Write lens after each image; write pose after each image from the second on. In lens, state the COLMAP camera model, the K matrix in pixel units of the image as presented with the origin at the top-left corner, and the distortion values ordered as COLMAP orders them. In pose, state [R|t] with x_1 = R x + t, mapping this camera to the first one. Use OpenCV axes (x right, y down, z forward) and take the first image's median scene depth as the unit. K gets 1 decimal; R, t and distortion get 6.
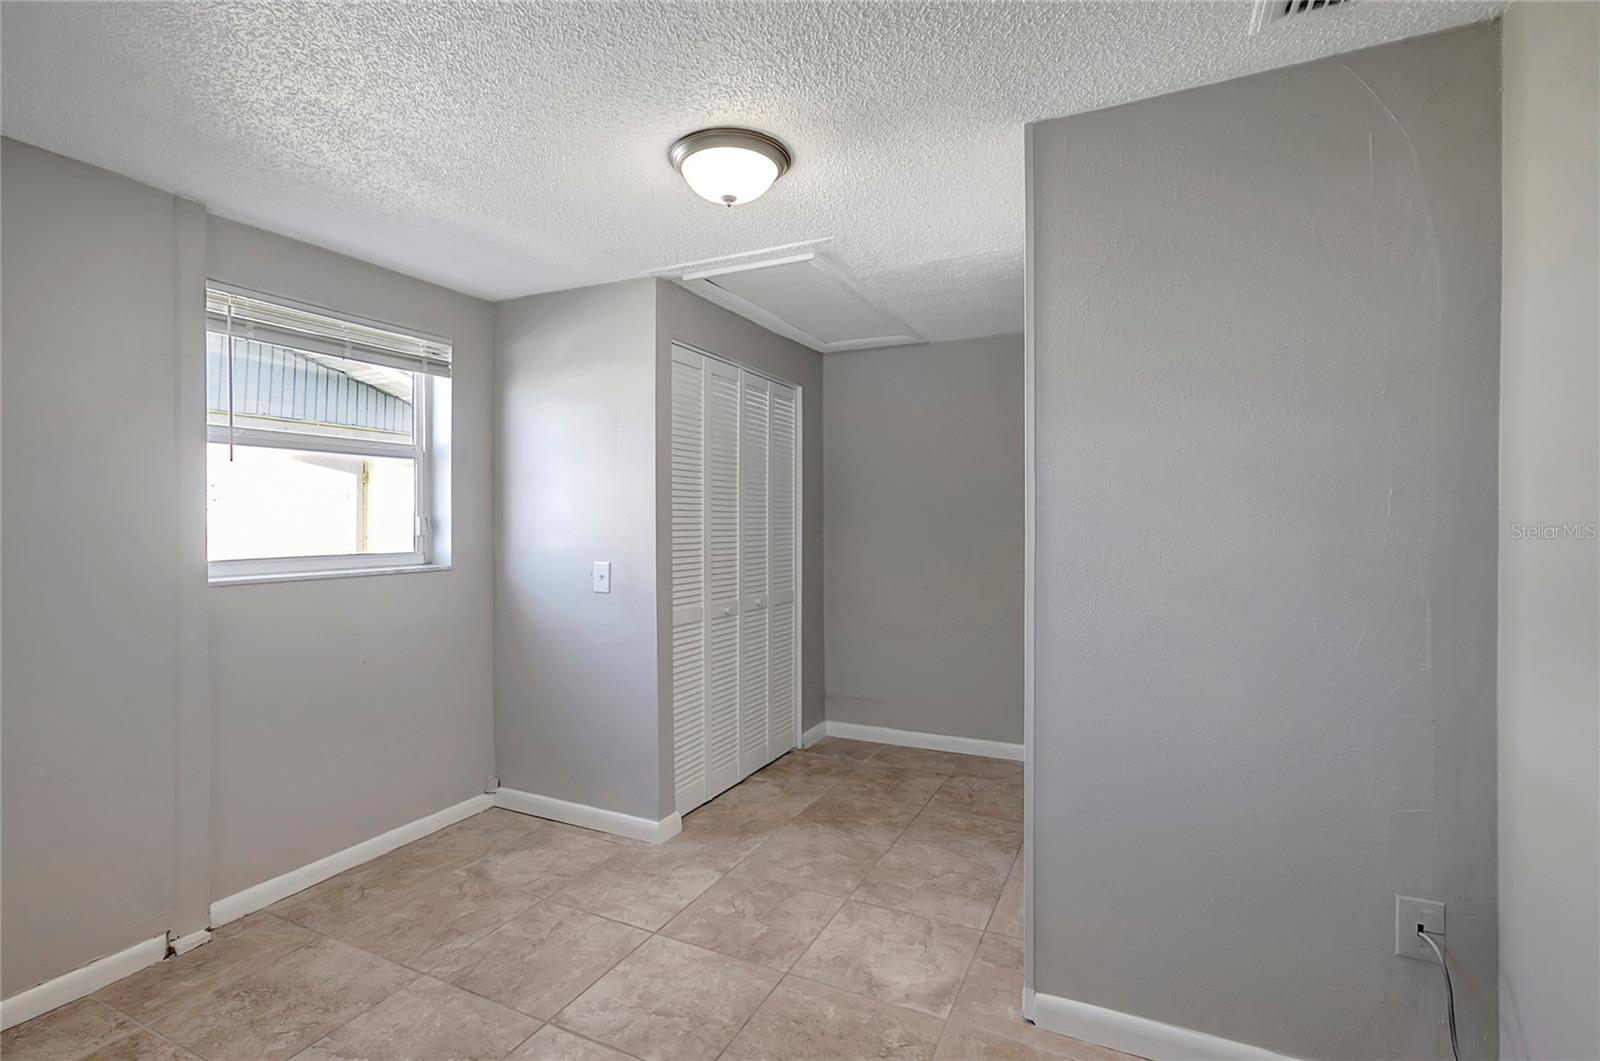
lens RADIAL K [[736.3, 0, 783.6], [0, 736.3, 513.7], [0, 0, 1]] dist [-0.063734, 0.041686]
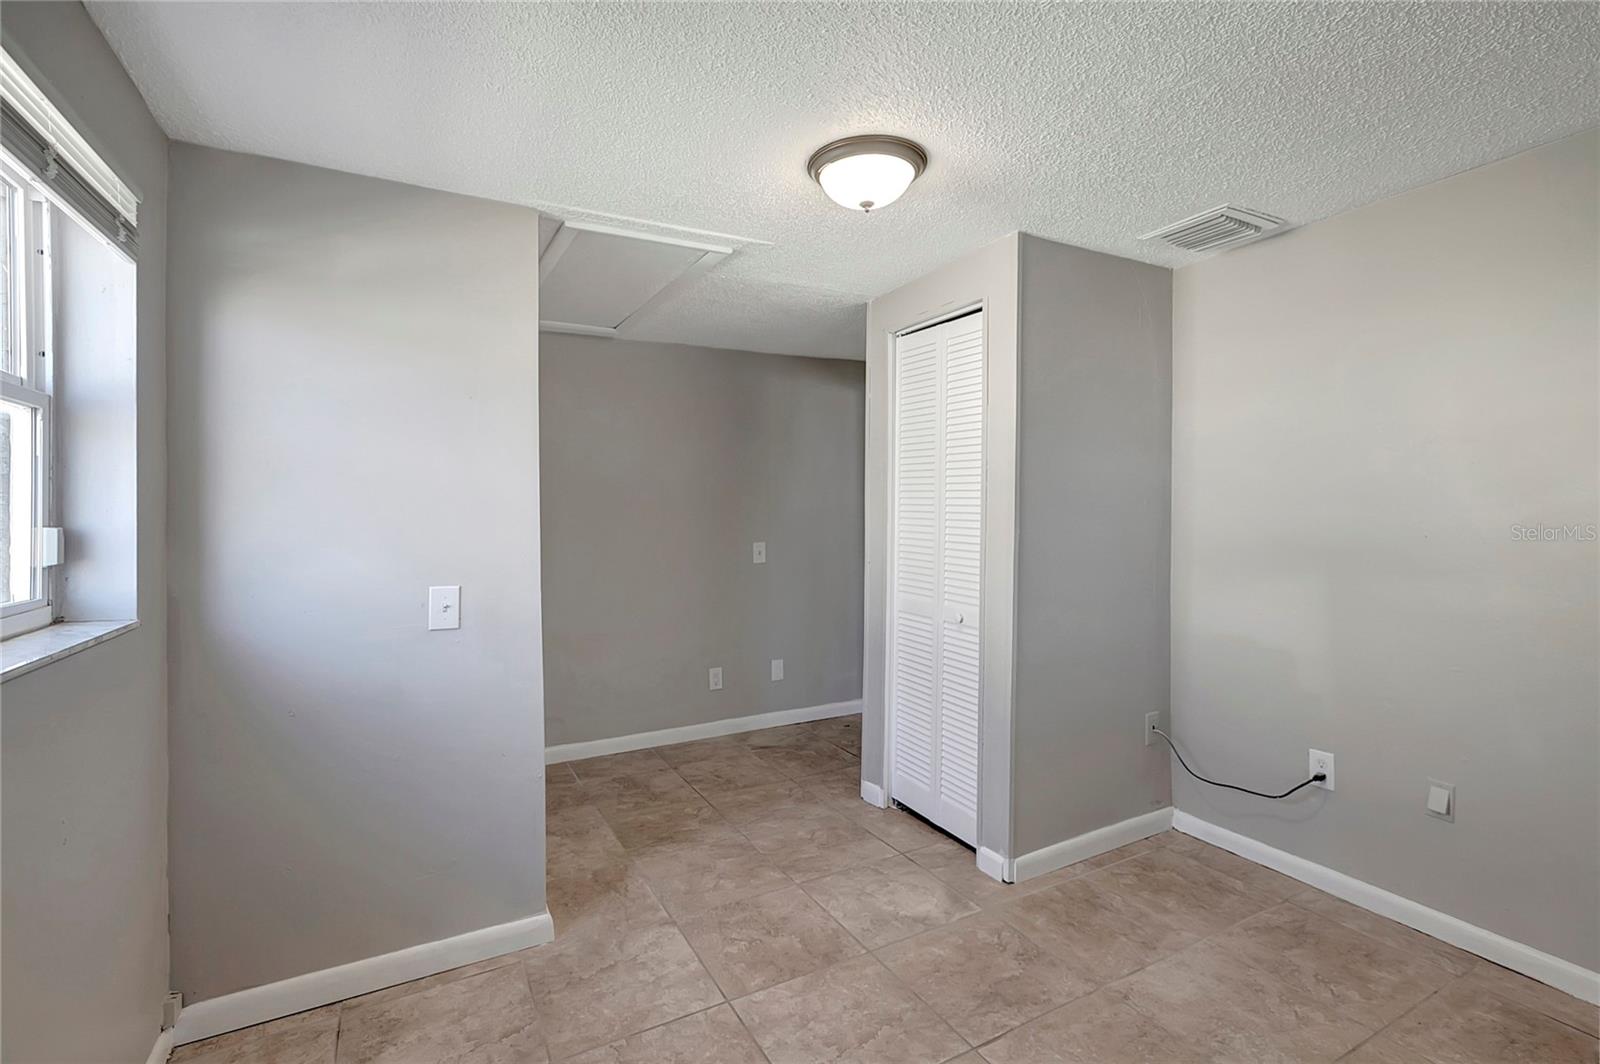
lens RADIAL K [[735.9, 0, 795.8], [0, 735.9, 508.6], [0, 0, 1]] dist [-0.027950, 0.014045]
pose [[0.580778, -0.003510, 0.814054, -0.679399], [0.004013, 0.999991, 0.001448, -0.008870], [-0.814052, 0.002425, 0.580787, 0.344969]]
